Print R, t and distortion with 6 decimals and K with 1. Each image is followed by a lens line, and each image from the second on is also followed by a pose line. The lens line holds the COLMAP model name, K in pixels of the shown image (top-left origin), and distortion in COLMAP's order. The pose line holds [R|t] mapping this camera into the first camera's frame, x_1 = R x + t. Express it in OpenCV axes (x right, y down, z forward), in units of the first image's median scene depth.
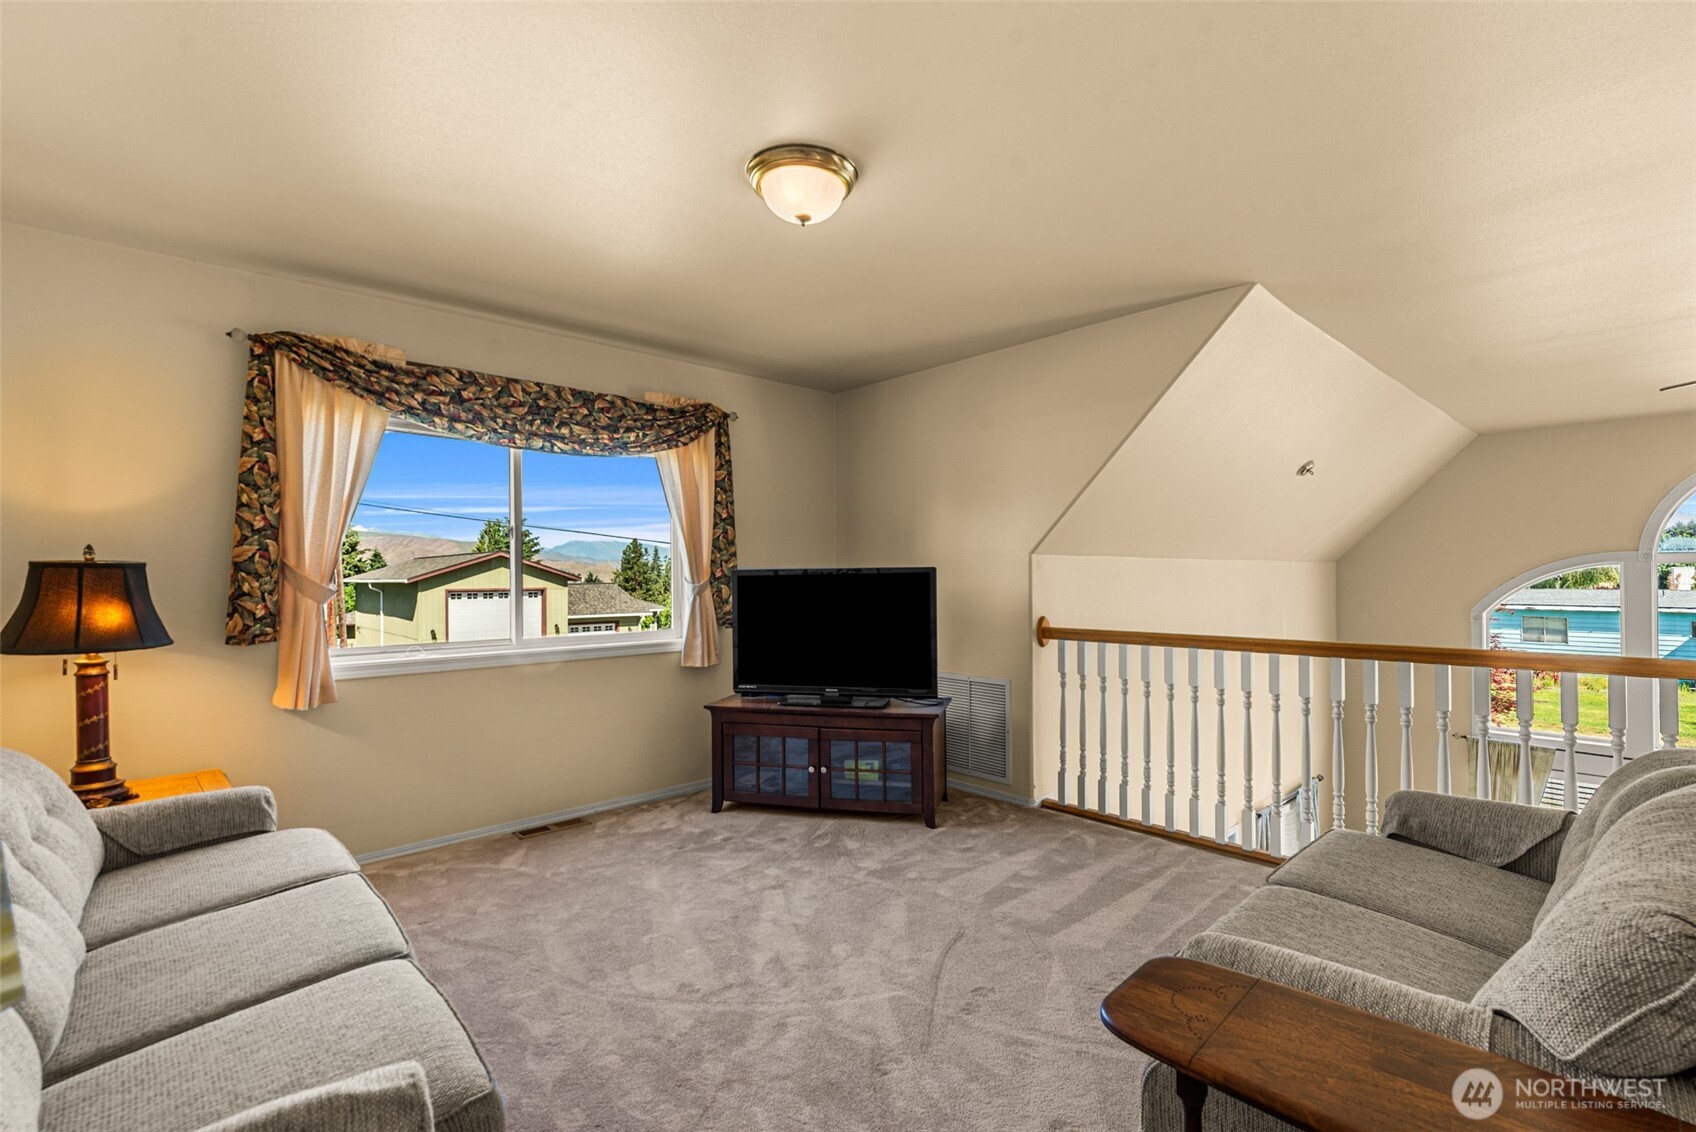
lens RADIAL K [[748.5, 0, 845.2], [0, 748.5, 563.0], [0, 0, 1]] dist [0.007980, -0.000829]
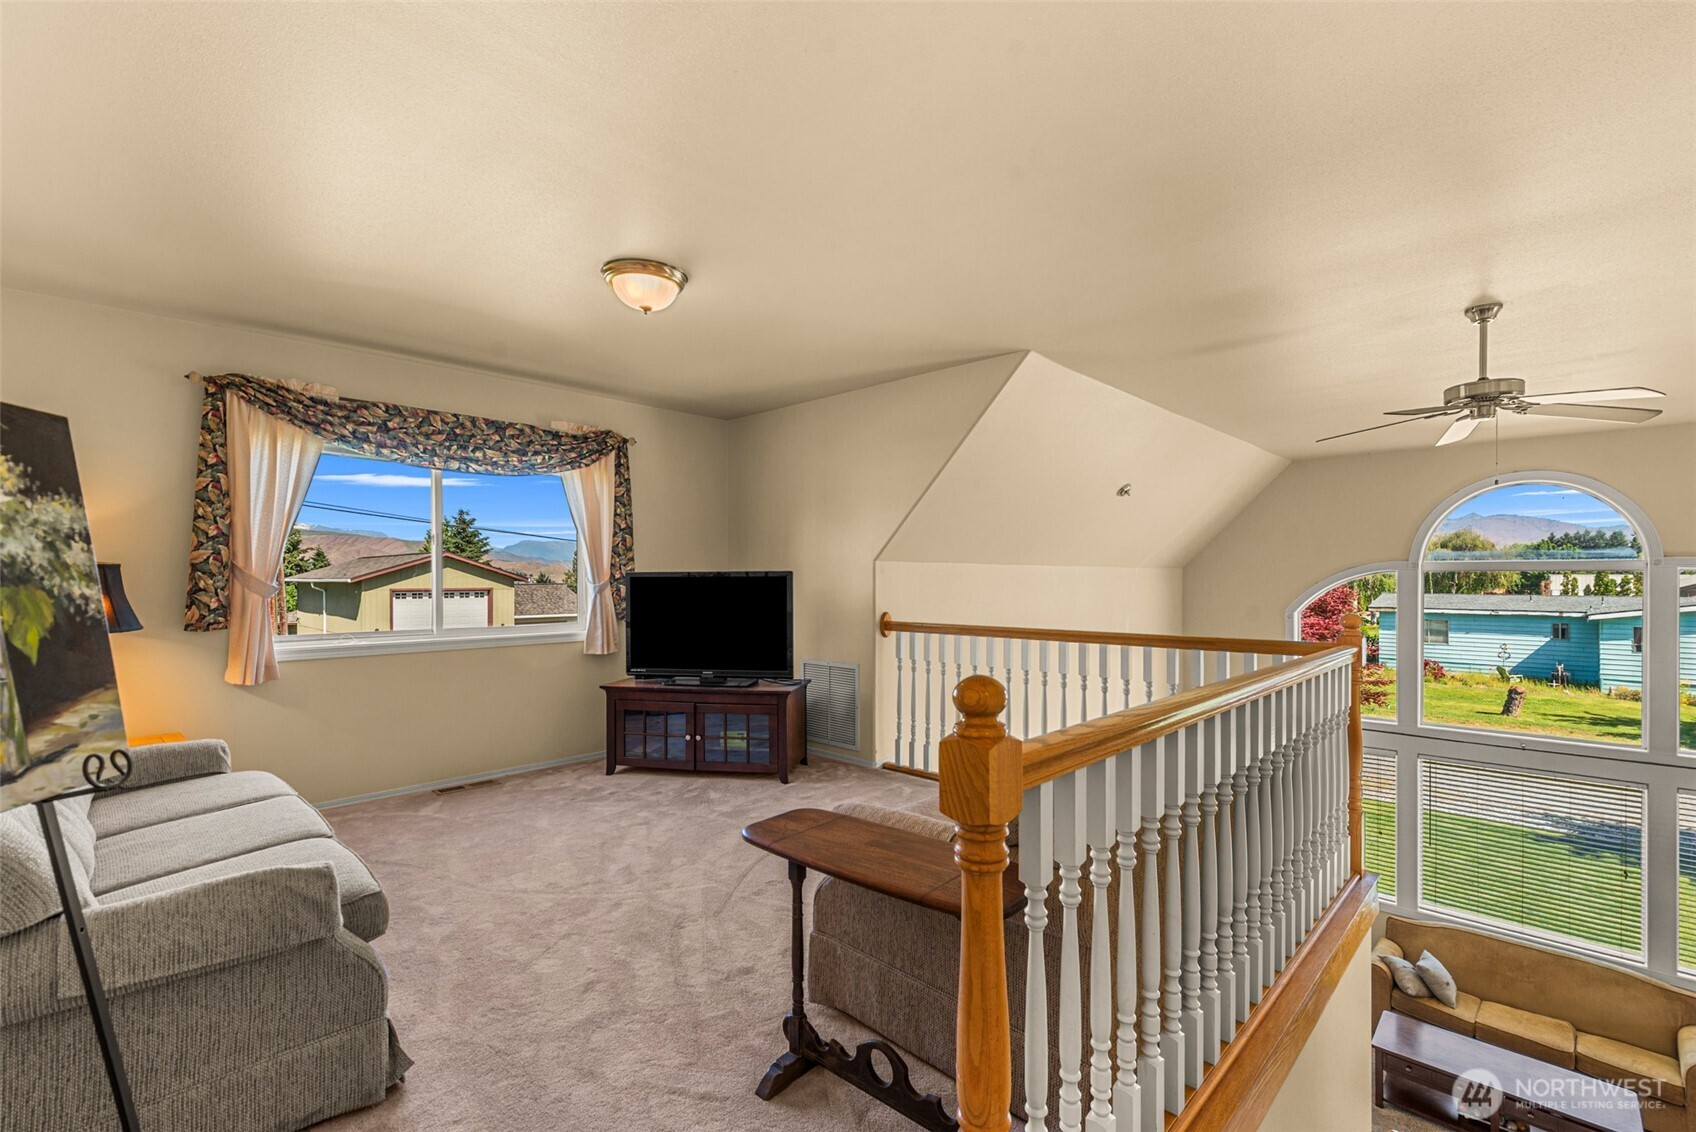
lens RADIAL K [[748.5, 0, 851.4], [0, 748.5, 571.7], [0, 0, 1]] dist [0.007980, -0.000829]
pose [[0.998345, 0.006338, 0.057160, 0.151549], [-0.006832, 0.999941, 0.008447, -0.004499], [-0.057103, -0.008823, 0.998329, -0.227438]]
